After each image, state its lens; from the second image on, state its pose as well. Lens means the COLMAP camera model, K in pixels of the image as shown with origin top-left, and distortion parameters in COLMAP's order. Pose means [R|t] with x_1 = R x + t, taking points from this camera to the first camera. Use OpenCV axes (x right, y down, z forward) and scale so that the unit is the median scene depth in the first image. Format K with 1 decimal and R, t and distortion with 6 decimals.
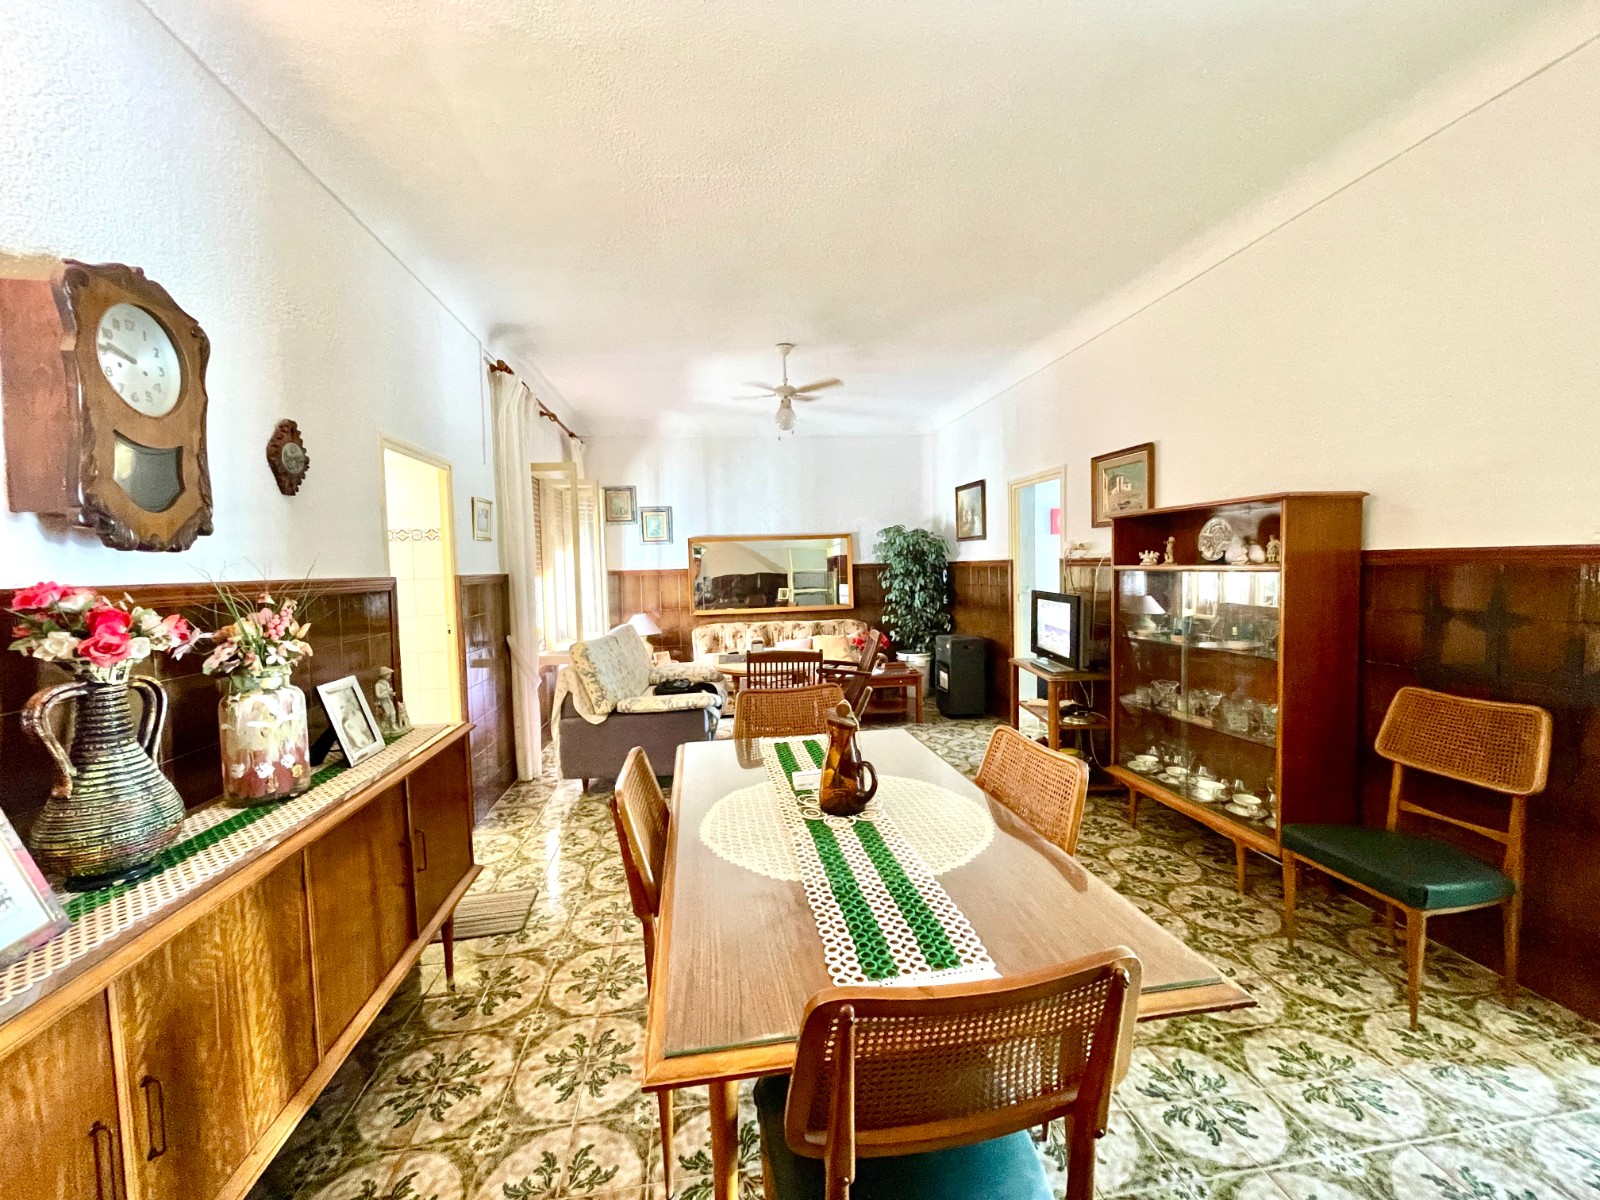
lens RADIAL K [[649.5, 0, 806.5], [0, 649.5, 604.2], [0, 0, 1]] dist [-0.005492, 0.002483]
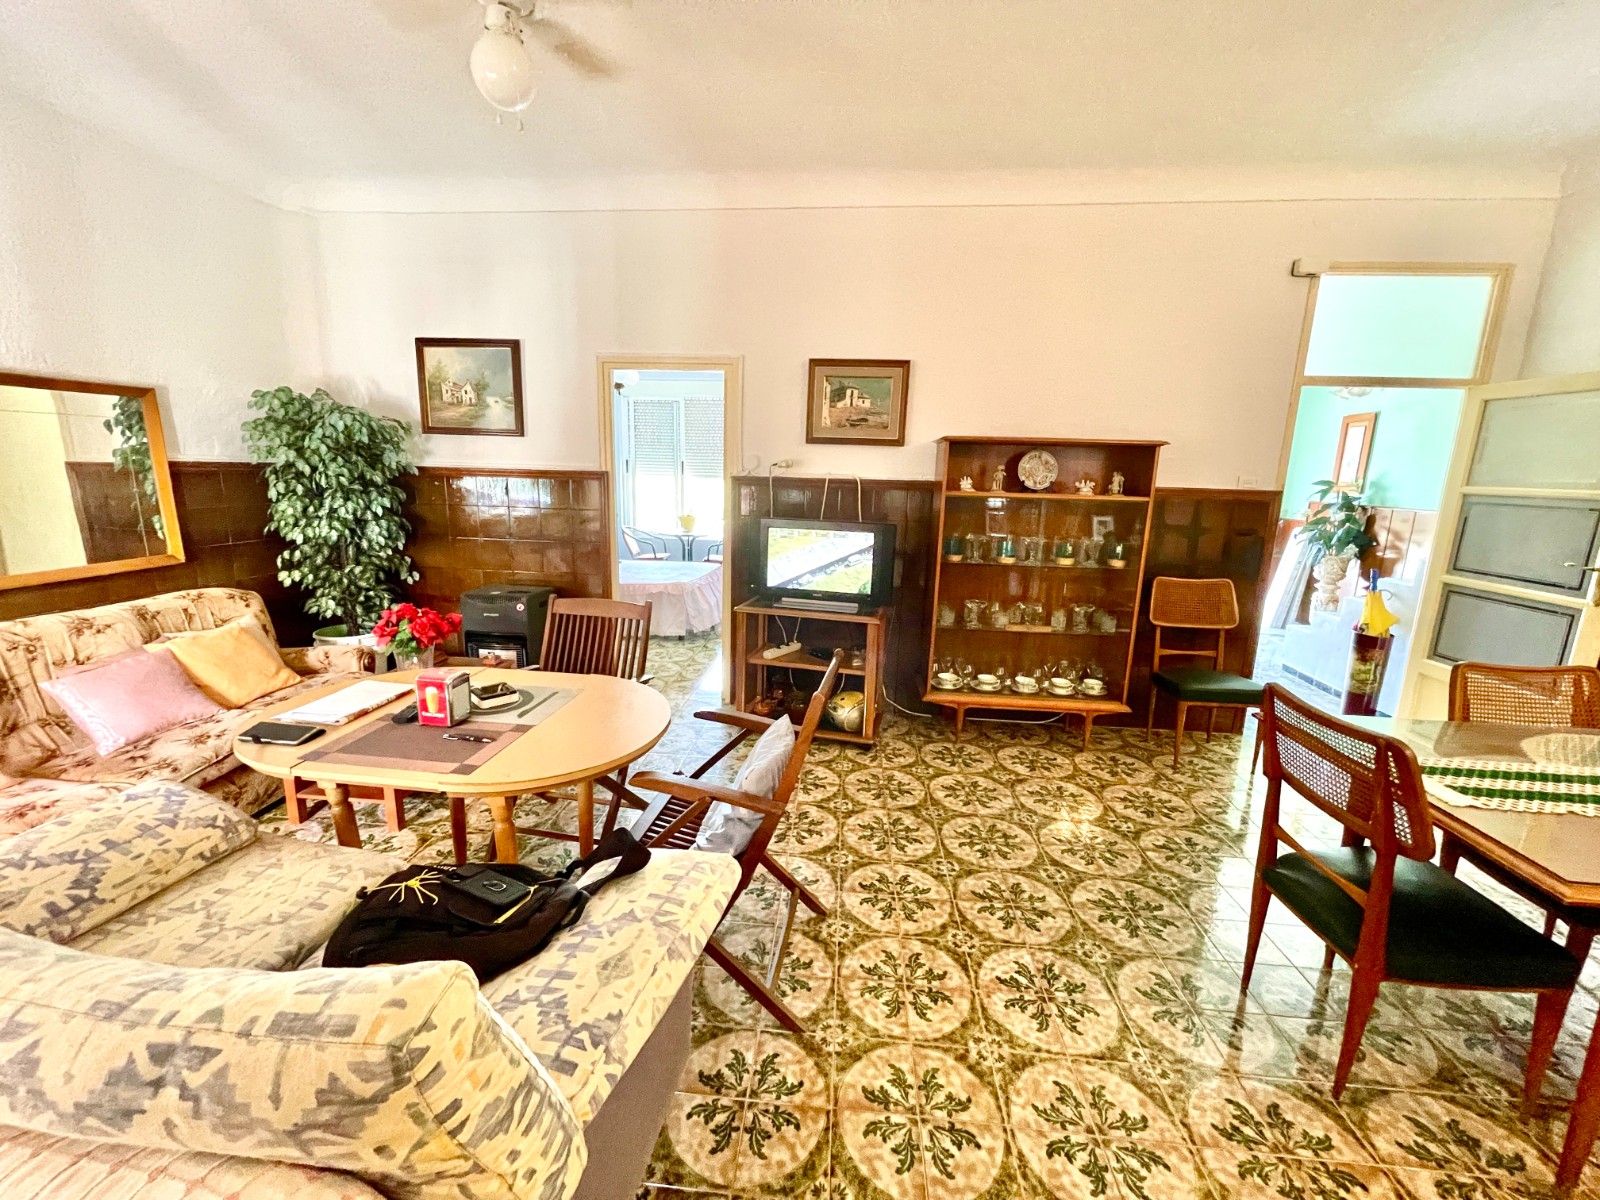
lens RADIAL K [[649.5, 0, 806.7], [0, 649.5, 597.8], [0, 0, 1]] dist [-0.005492, 0.002483]
pose [[0.238589, -0.149623, 0.959525, -0.442099], [0.025685, 0.988686, 0.147784, -0.042799], [-0.970781, -0.010614, 0.239733, 0.826031]]
